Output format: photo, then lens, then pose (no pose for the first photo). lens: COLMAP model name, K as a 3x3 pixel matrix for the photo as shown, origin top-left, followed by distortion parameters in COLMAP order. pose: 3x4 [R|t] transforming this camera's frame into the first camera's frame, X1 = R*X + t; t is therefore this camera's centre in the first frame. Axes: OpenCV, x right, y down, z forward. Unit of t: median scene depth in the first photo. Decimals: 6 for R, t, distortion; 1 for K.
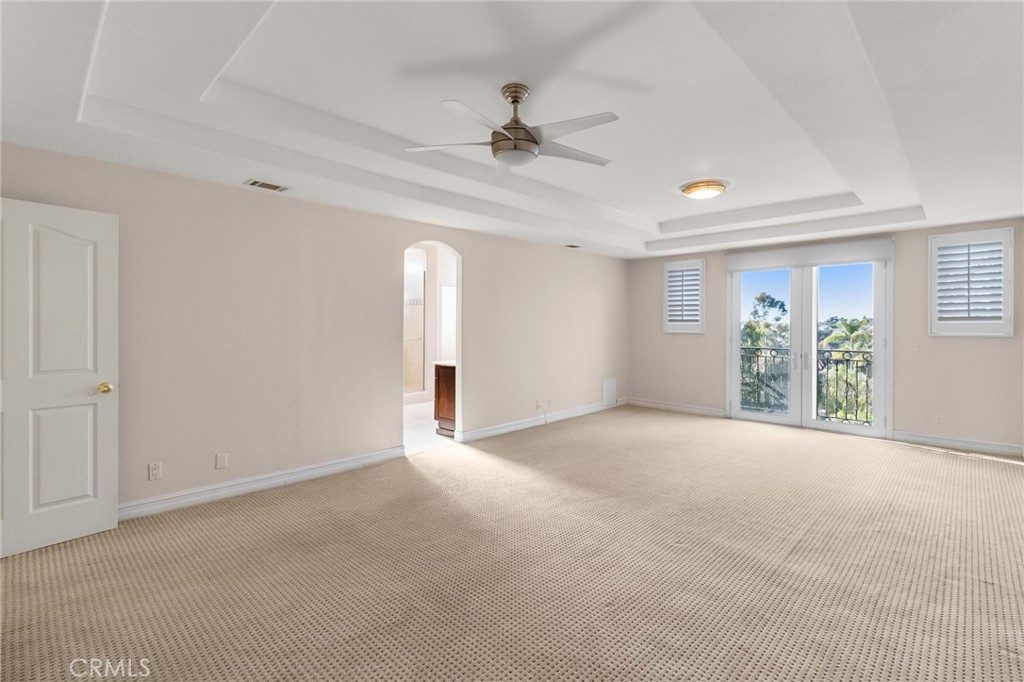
lens RADIAL K [[467.3, 0, 512.4], [0, 467.3, 329.1], [0, 0, 1]] dist [0.000284, 0.000051]
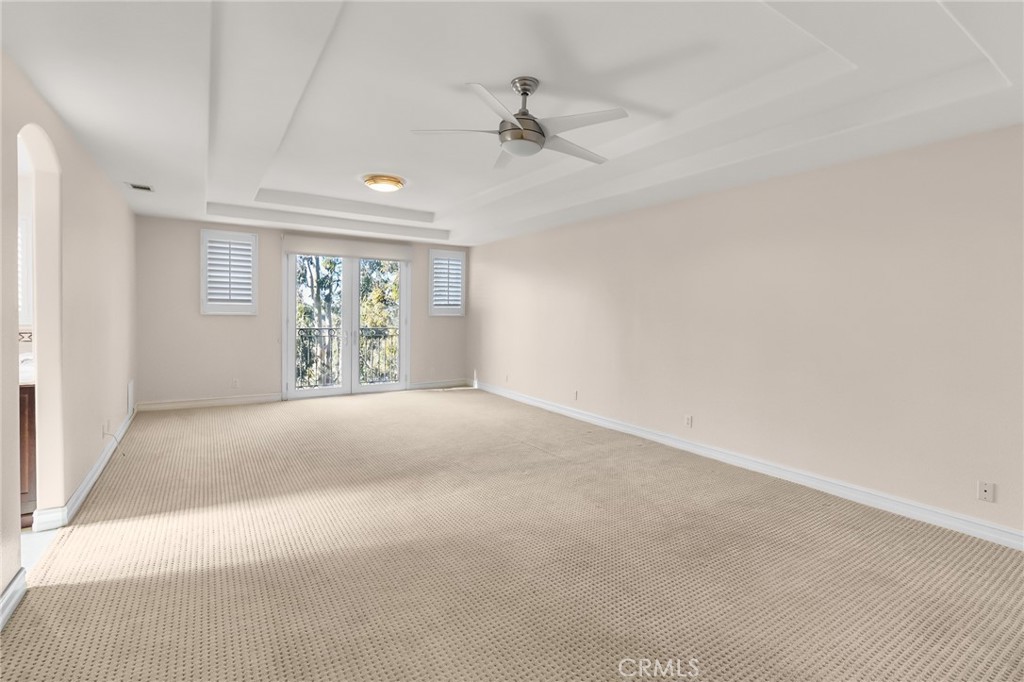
lens RADIAL K [[470.5, 0, 515.8], [0, 470.5, 316.6], [0, 0, 1]] dist [-0.000601, -0.000156]
pose [[0.212746, -0.010346, 0.977053, -0.522176], [-0.005627, 0.999914, 0.011814, -0.001975], [-0.977091, -0.008011, 0.212670, 0.401713]]
